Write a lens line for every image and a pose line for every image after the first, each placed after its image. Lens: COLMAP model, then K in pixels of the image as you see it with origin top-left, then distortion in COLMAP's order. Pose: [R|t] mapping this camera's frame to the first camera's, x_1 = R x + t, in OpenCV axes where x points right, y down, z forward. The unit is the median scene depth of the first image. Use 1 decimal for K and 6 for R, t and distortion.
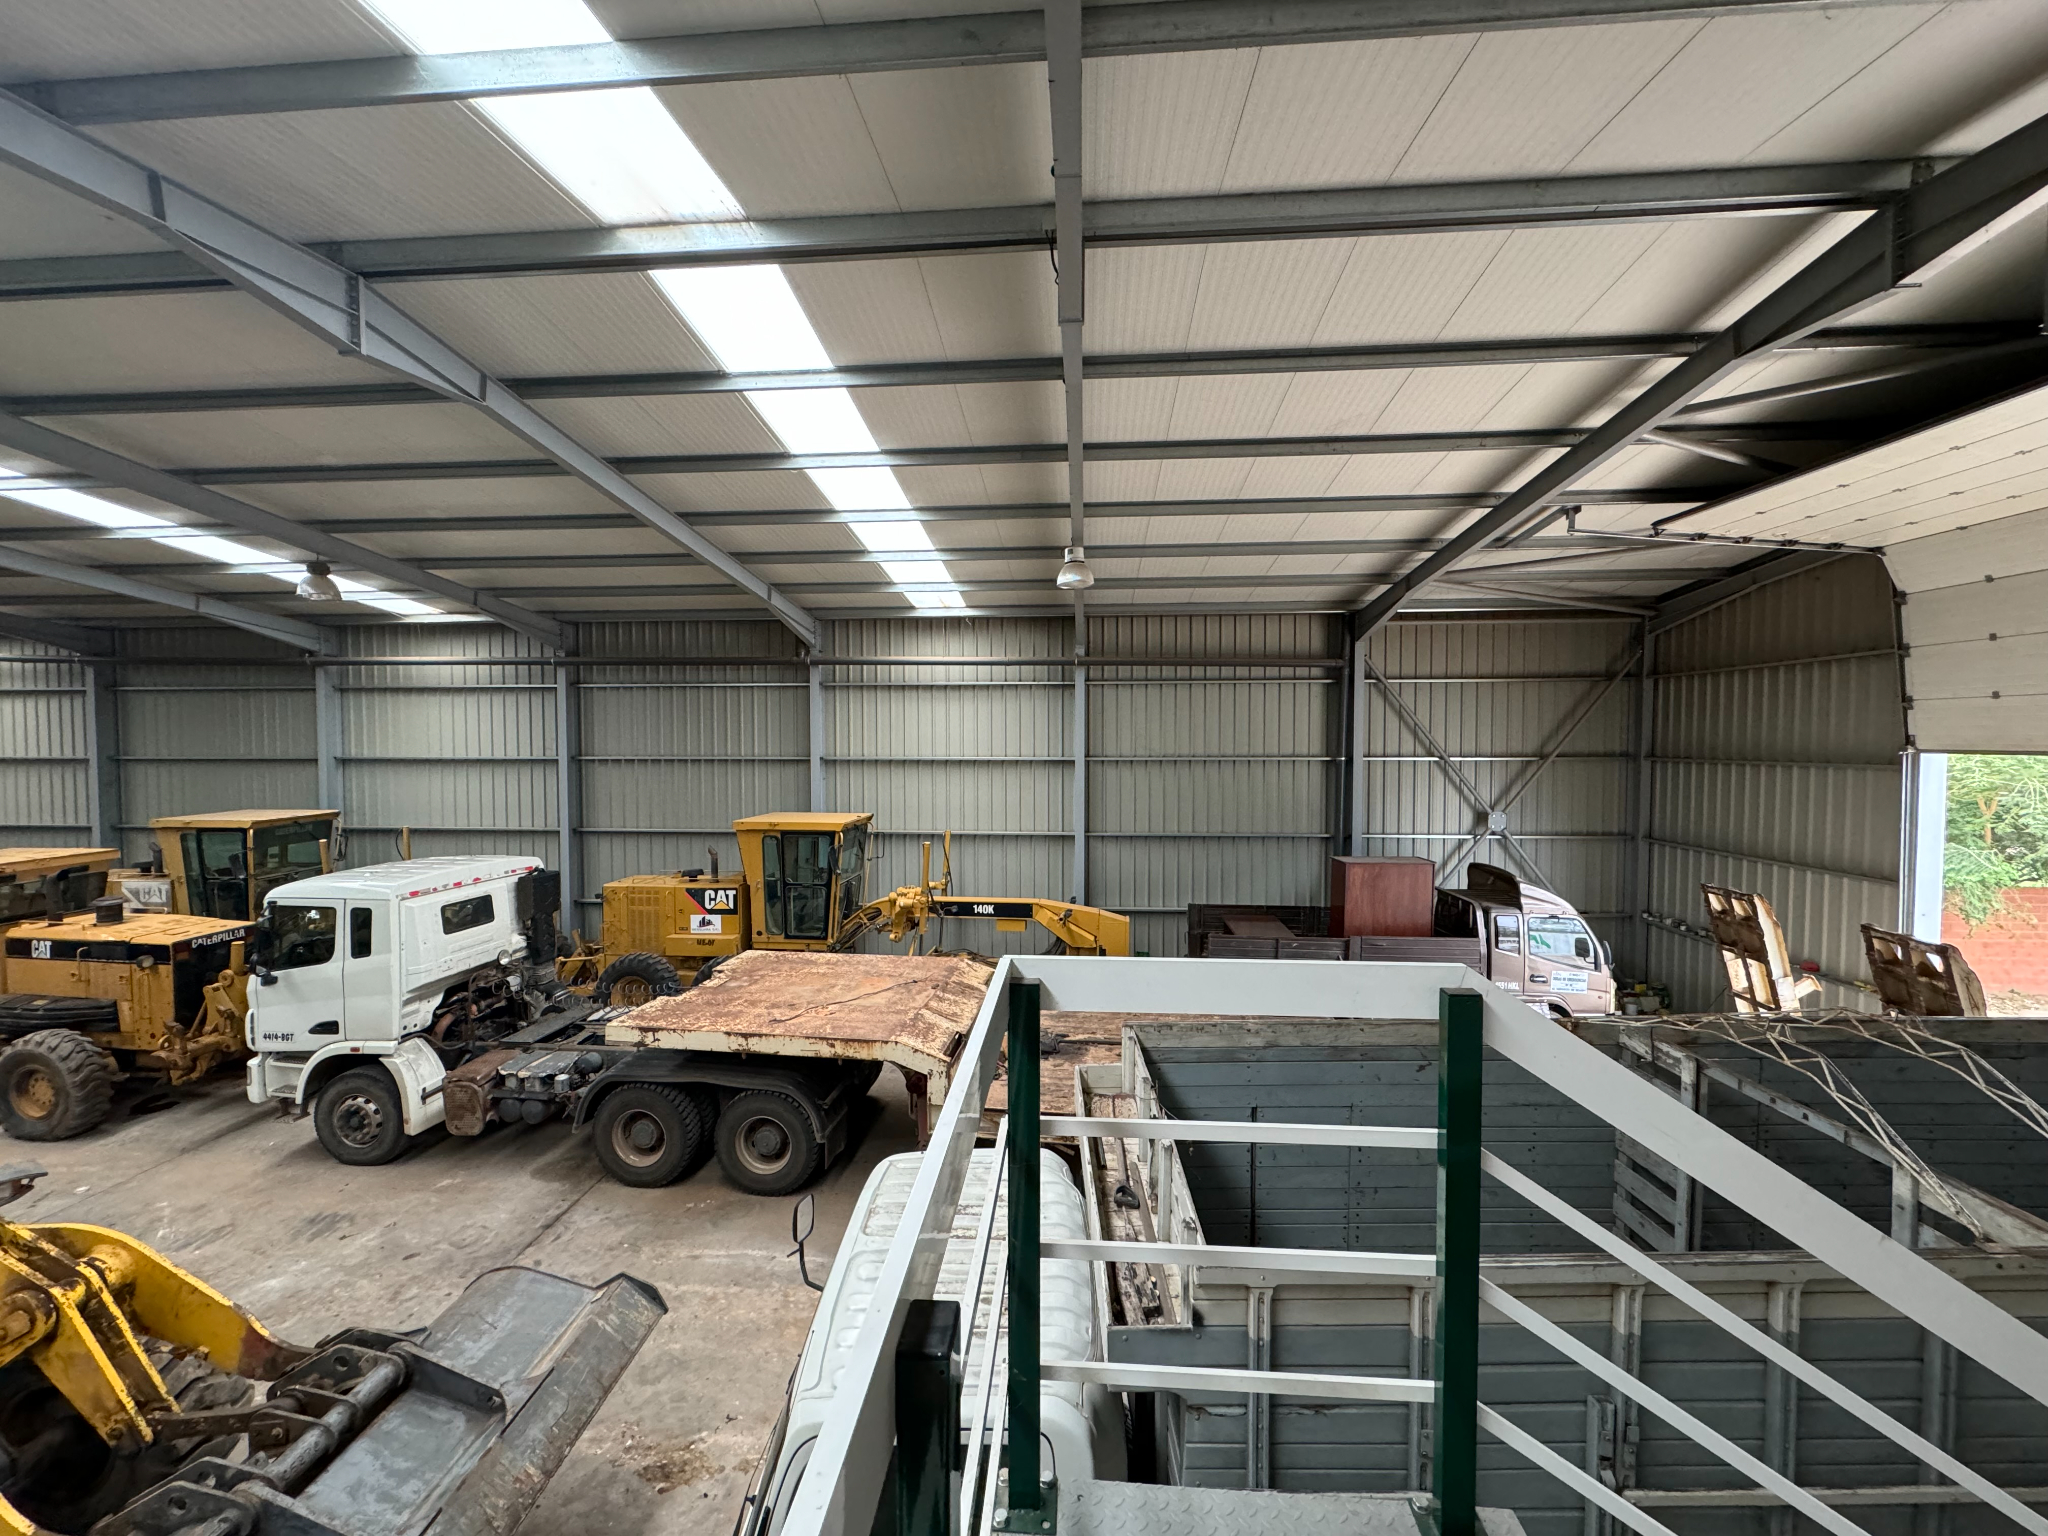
lens RADIAL K [[813.1, 0, 1024.0], [0, 813.1, 768.0], [0, 0, 1]] dist [-0.000234, -0.000028]
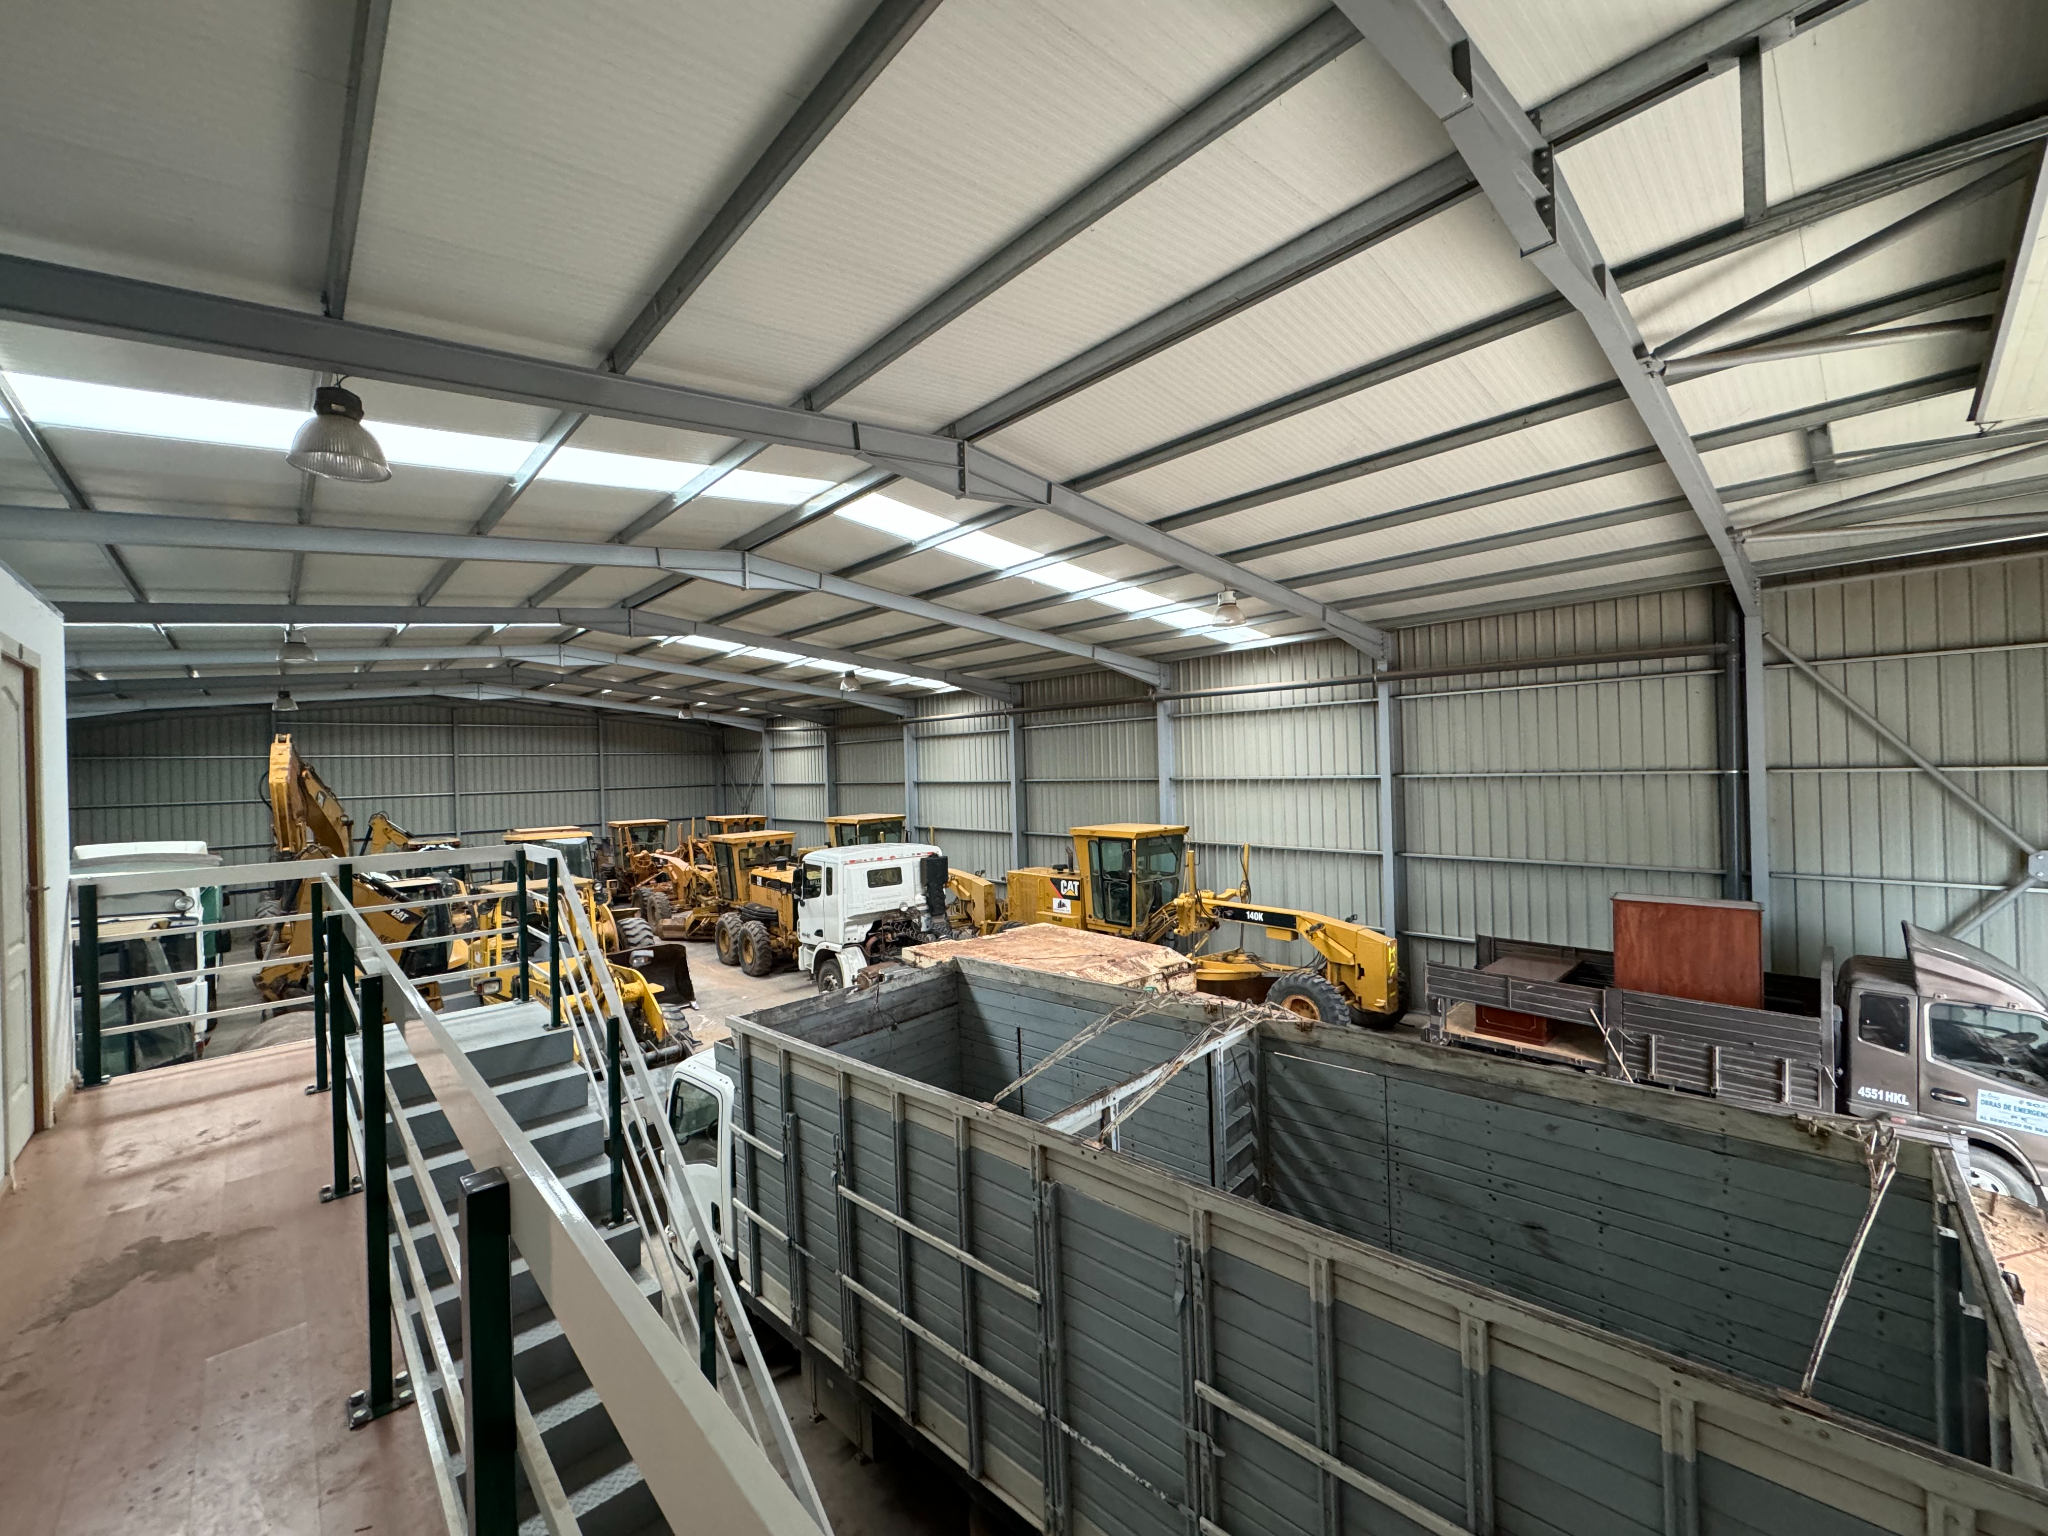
lens RADIAL K [[813.1, 0, 1024.0], [0, 813.1, 768.0], [0, 0, 1]] dist [-0.000234, -0.000028]
pose [[0.734818, -0.020444, -0.677956, 0.464646], [0.005276, 0.999688, -0.024427, 0.000182], [0.678243, 0.014372, 0.734697, -0.014255]]
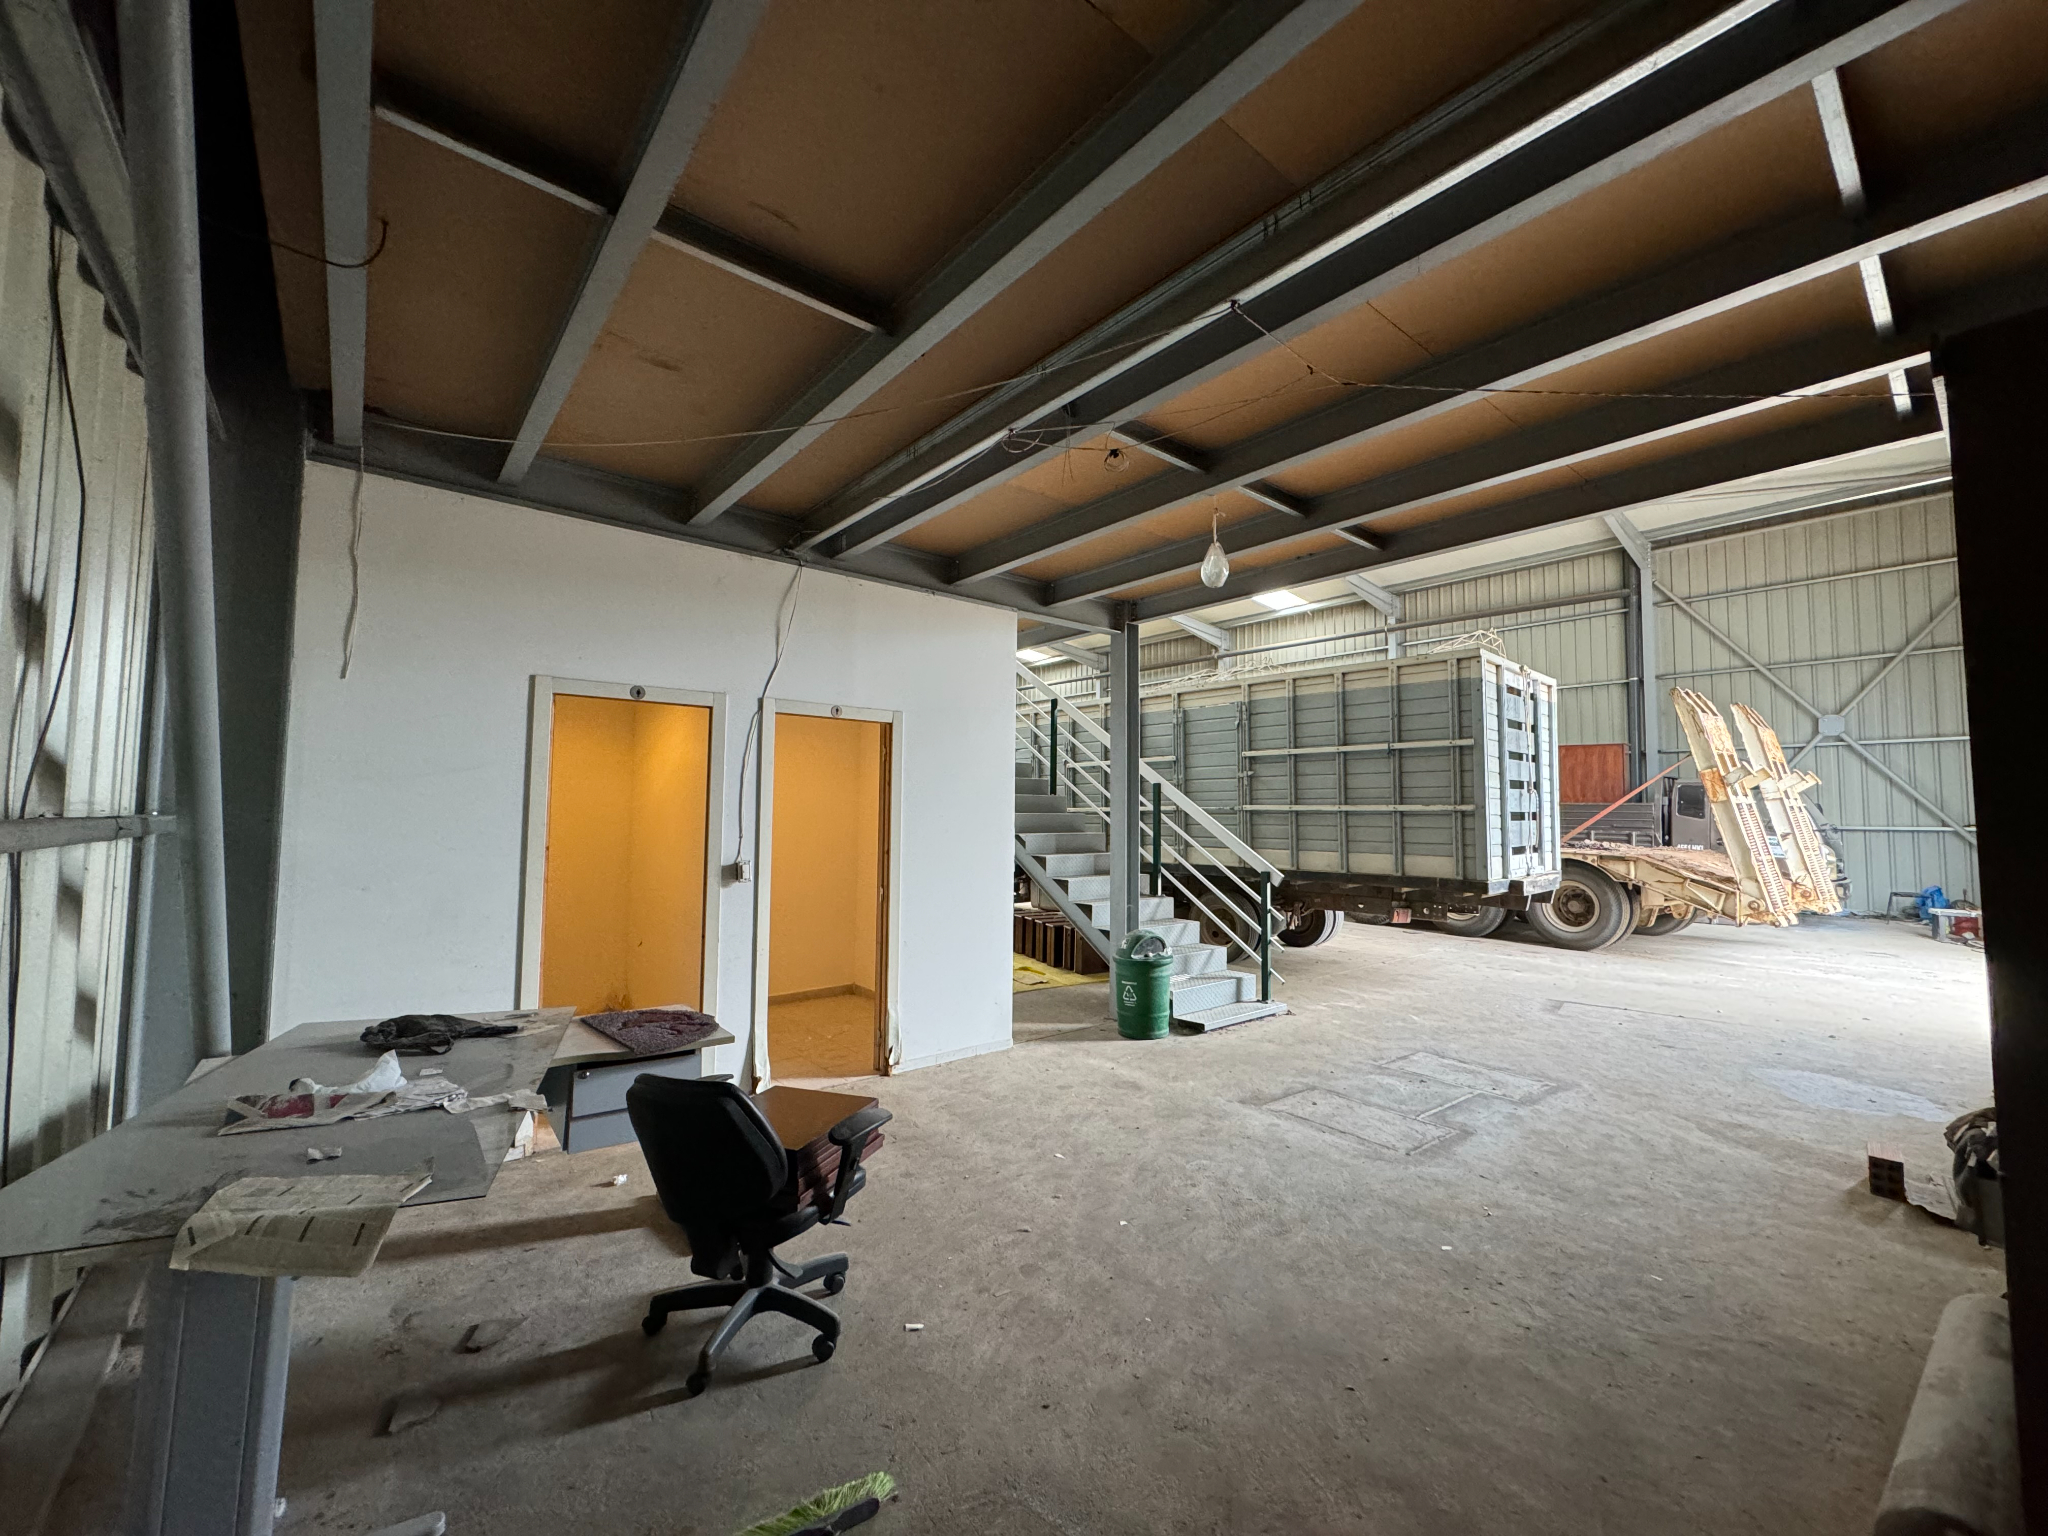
lens RADIAL K [[813.1, 0, 1024.0], [0, 813.1, 768.0], [0, 0, 1]] dist [-0.000234, -0.000028]
pose [[0.693455, -0.030870, -0.719838, 0.665616], [-0.038715, 0.996042, -0.080011, 0.246294], [0.719459, 0.083353, 0.689515, -0.346324]]
